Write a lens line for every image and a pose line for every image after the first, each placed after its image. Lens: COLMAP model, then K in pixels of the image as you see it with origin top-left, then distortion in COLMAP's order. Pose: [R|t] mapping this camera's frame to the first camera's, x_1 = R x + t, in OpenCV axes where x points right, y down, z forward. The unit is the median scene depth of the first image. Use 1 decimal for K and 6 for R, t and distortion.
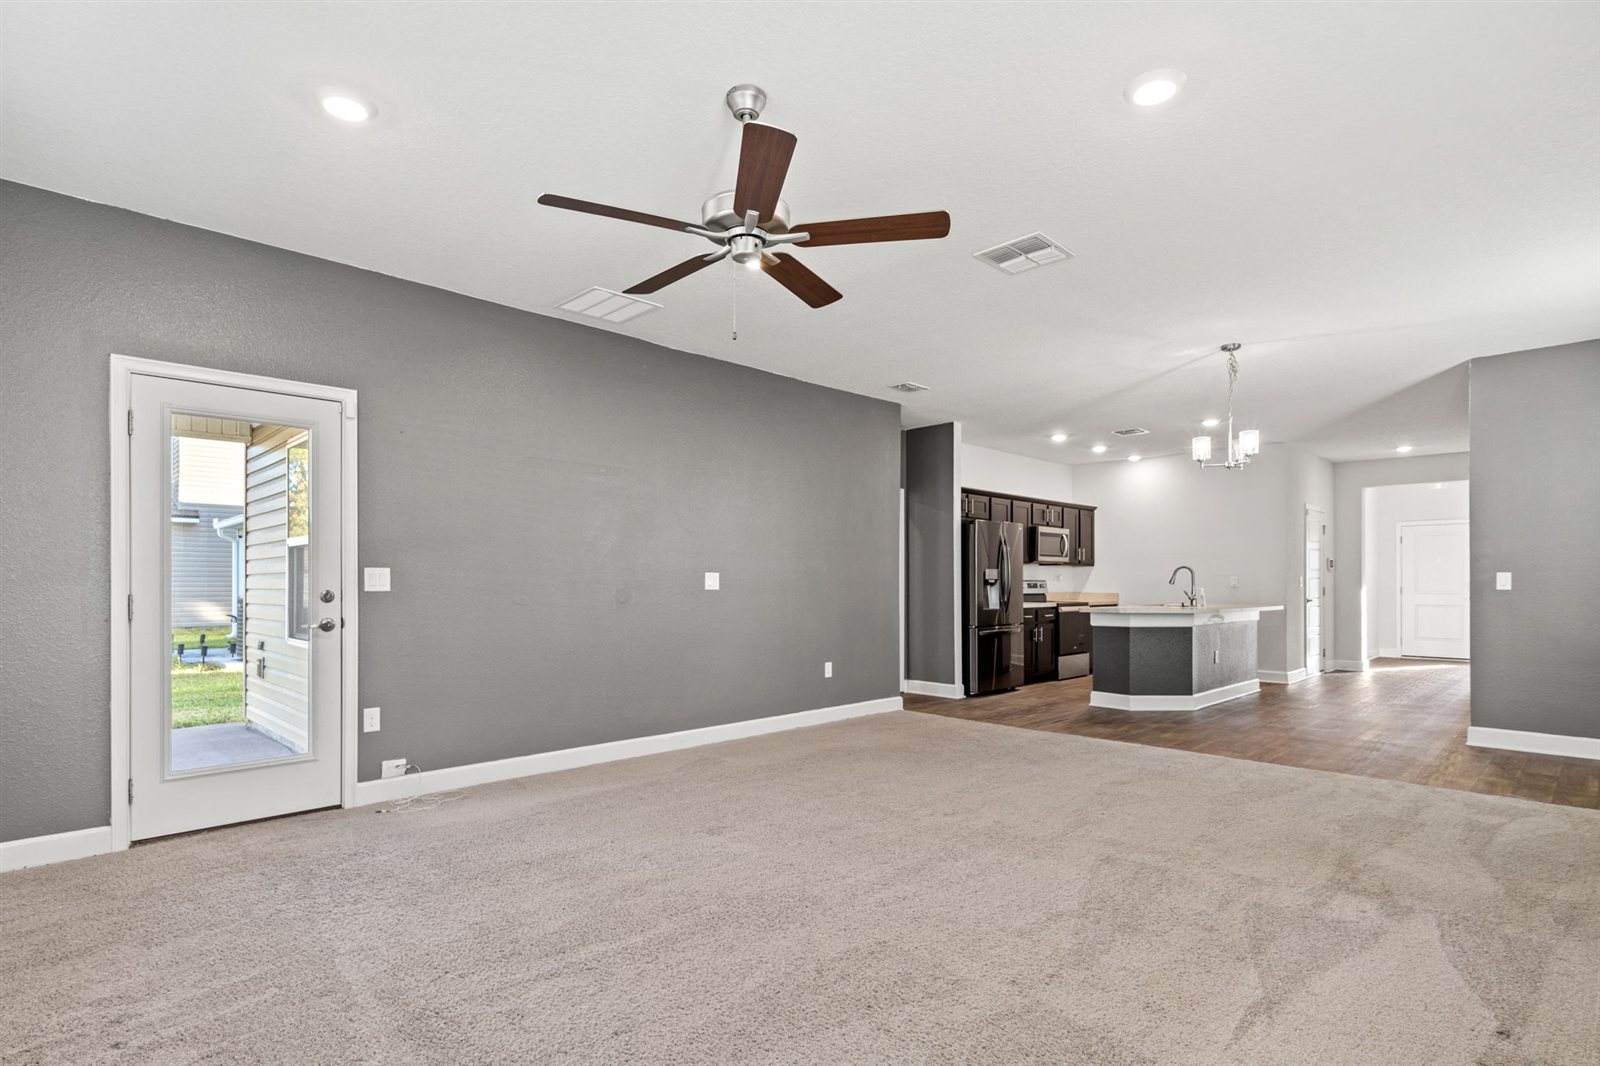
lens RADIAL K [[807.1, 0, 768.2], [0, 807.1, 574.4], [0, 0, 1]] dist [-0.015147, 0.001907]
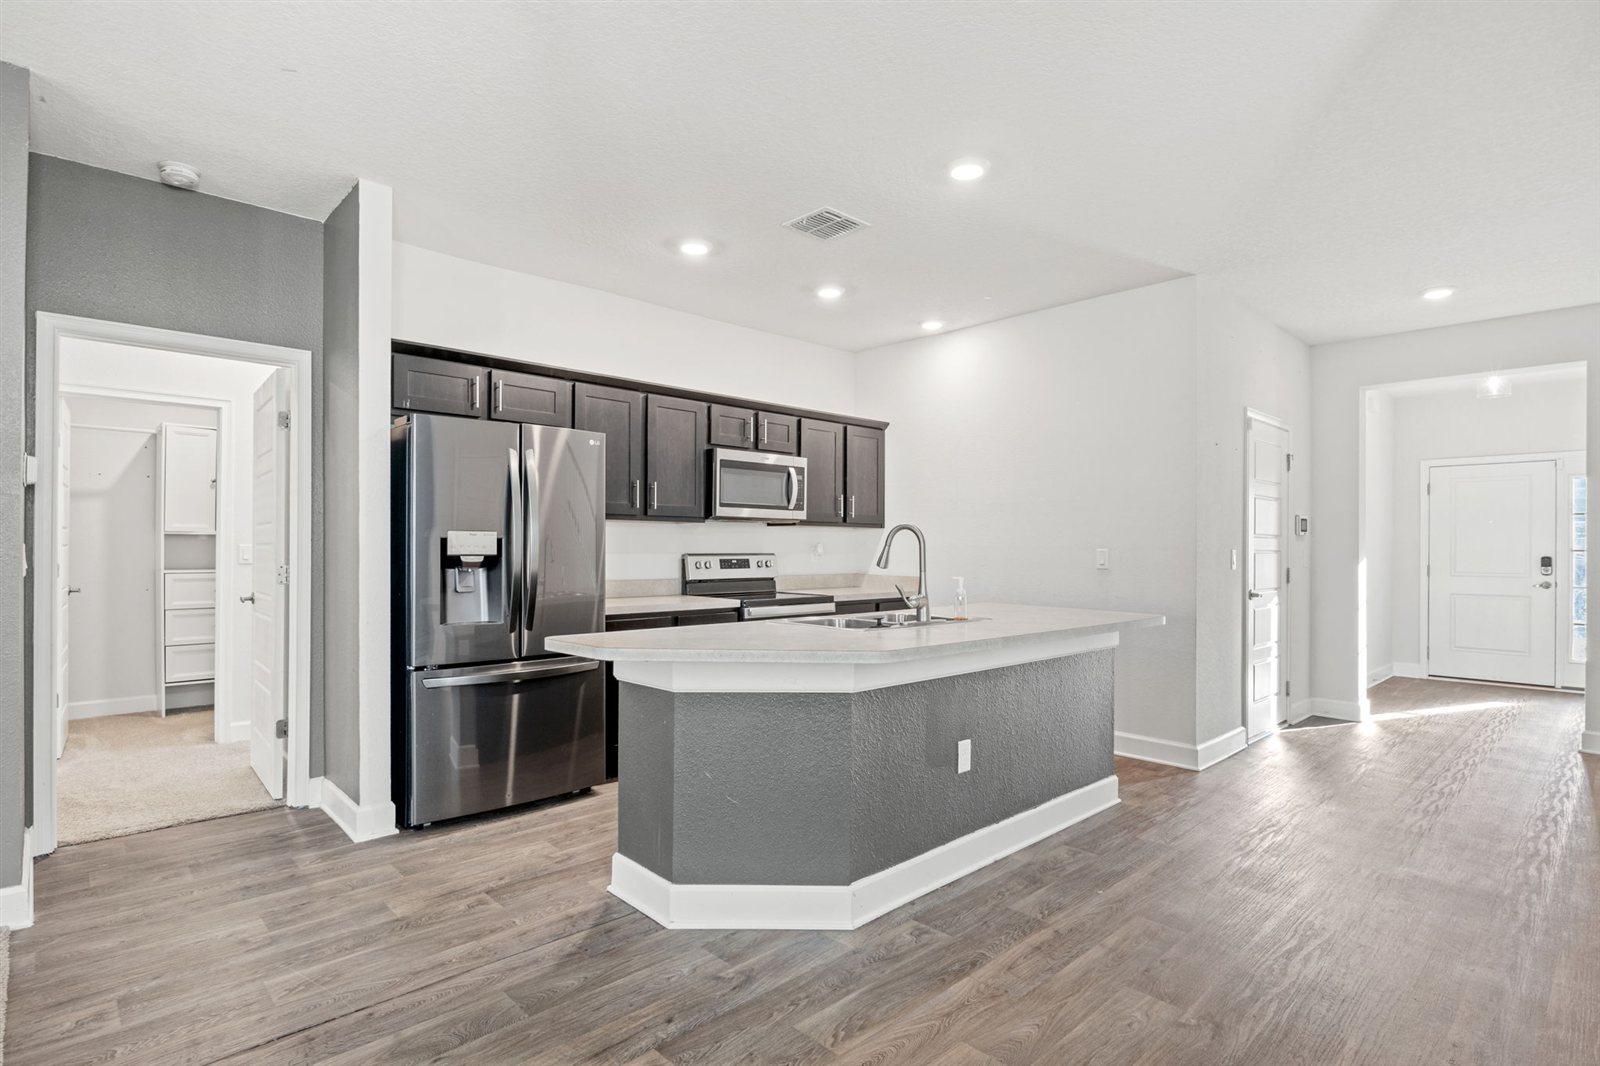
lens RADIAL K [[807.1, 0, 800.1], [0, 807.1, 532.9], [0, 0, 1]] dist [-0.015147, 0.001907]
pose [[0.999981, 0.005595, 0.002486, 0.368641], [-0.005589, 0.999981, -0.002457, -0.004819], [-0.002499, 0.002443, 0.999994, 0.465728]]
